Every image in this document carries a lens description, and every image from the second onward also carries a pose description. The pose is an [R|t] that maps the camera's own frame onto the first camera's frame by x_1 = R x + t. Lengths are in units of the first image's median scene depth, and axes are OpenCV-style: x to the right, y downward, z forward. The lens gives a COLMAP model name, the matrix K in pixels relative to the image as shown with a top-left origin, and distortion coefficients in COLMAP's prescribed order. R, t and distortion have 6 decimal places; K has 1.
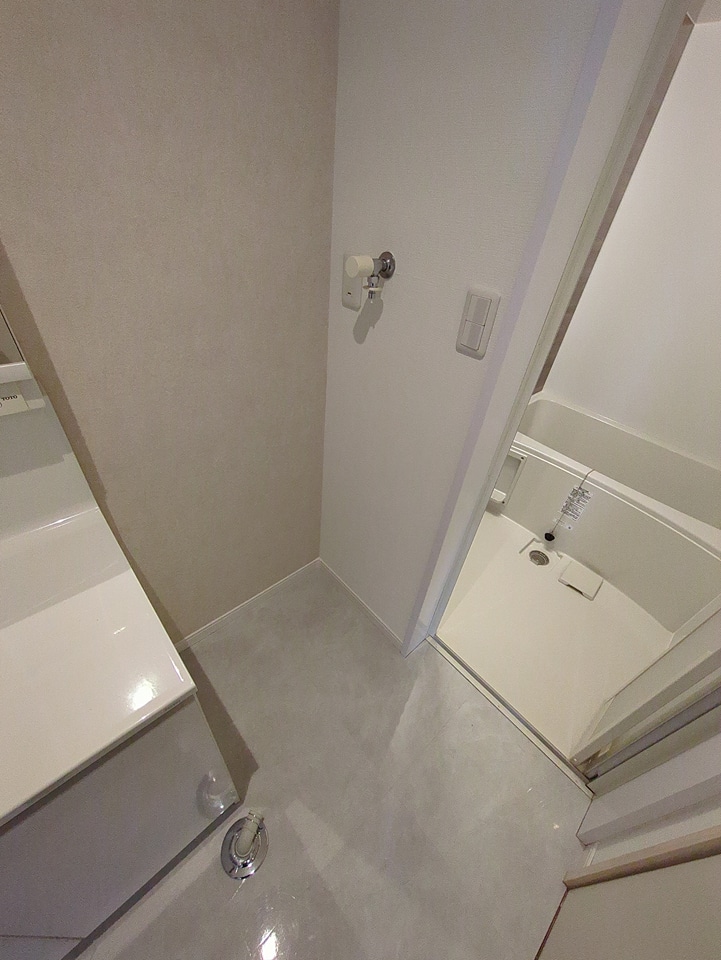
lens RADIAL K [[377.7, 0, 361.6], [0, 377.7, 480.6], [0, 0, 1]] dist [-0.003459, 0.000169]
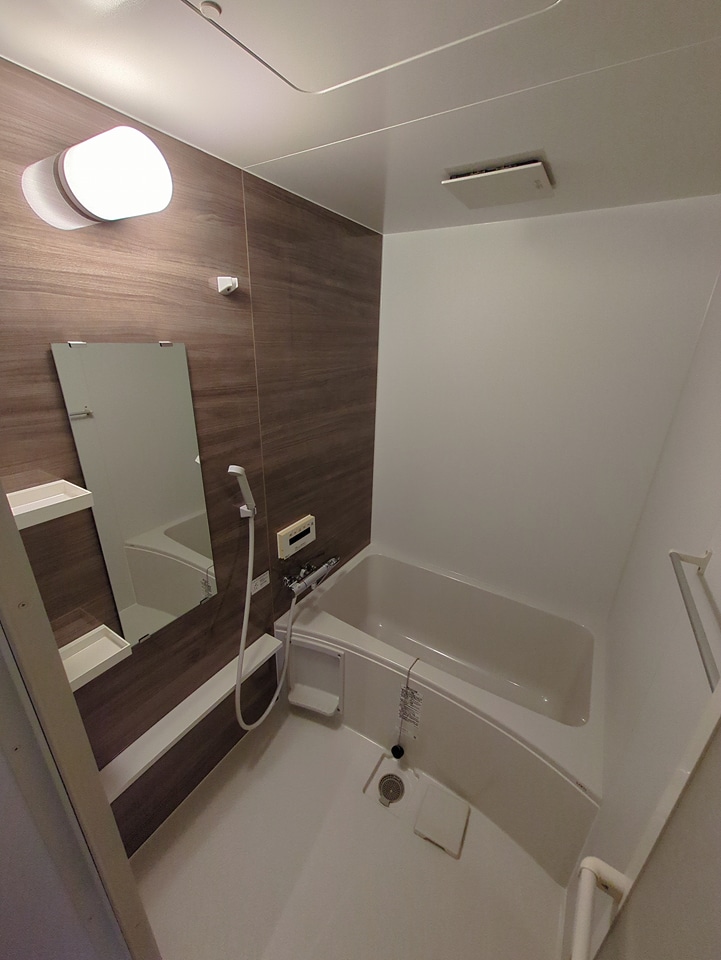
lens RADIAL K [[377.7, 0, 358.4], [0, 377.7, 482.1], [0, 0, 1]] dist [-0.003459, 0.000169]
pose [[0.959770, -0.157087, 0.232733, 0.333643], [0.217453, 0.940210, -0.262144, -0.185293], [-0.177639, 0.302207, 0.936544, 0.132588]]
